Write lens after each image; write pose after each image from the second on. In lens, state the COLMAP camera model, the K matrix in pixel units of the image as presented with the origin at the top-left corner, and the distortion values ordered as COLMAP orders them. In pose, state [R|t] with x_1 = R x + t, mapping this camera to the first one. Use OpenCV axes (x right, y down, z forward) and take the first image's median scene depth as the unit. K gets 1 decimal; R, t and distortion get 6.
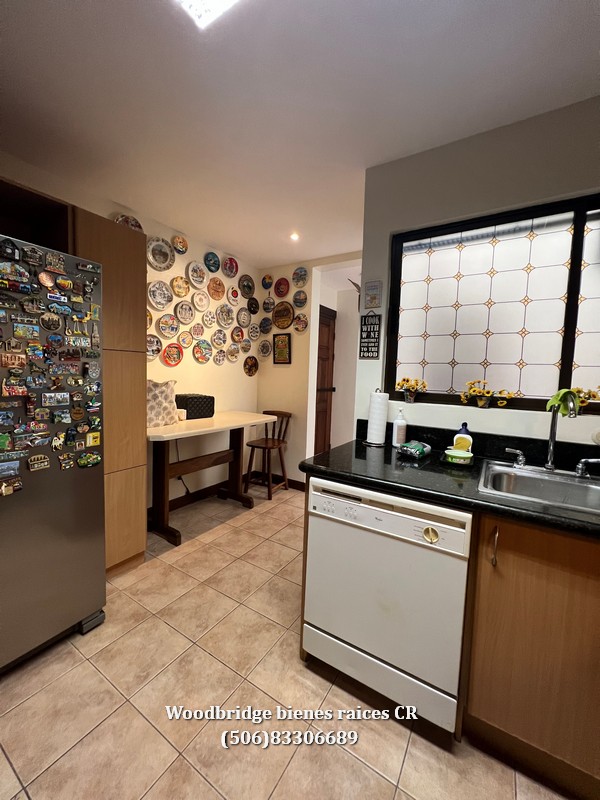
lens RADIAL K [[320.4, 0, 299.4], [0, 320.4, 397.3], [0, 0, 1]] dist [-0.000473, -0.000002]
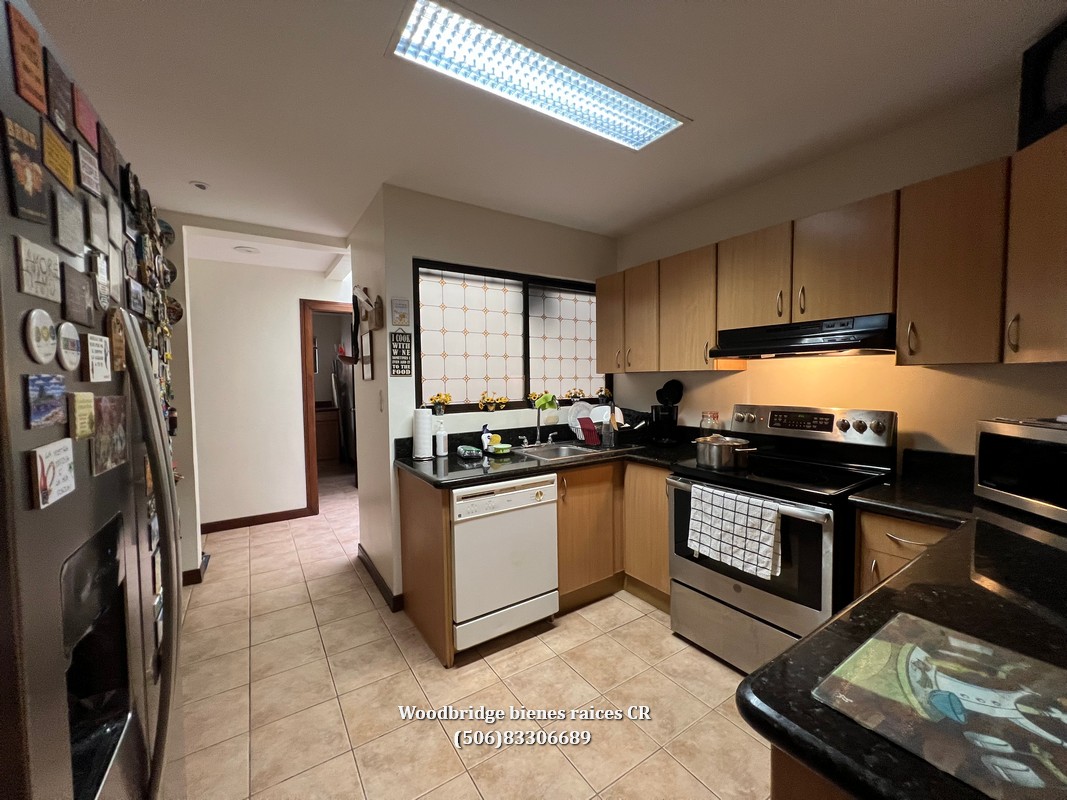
lens RADIAL K [[427.3, 0, 528.3], [0, 427.3, 396.7], [0, 0, 1]] dist [-0.000473, -0.000002]
pose [[0.417563, -0.077752, 0.905315, -0.941776], [0.093369, 0.994730, 0.042366, -0.087203], [-0.903838, 0.066838, 0.422622, 0.101287]]
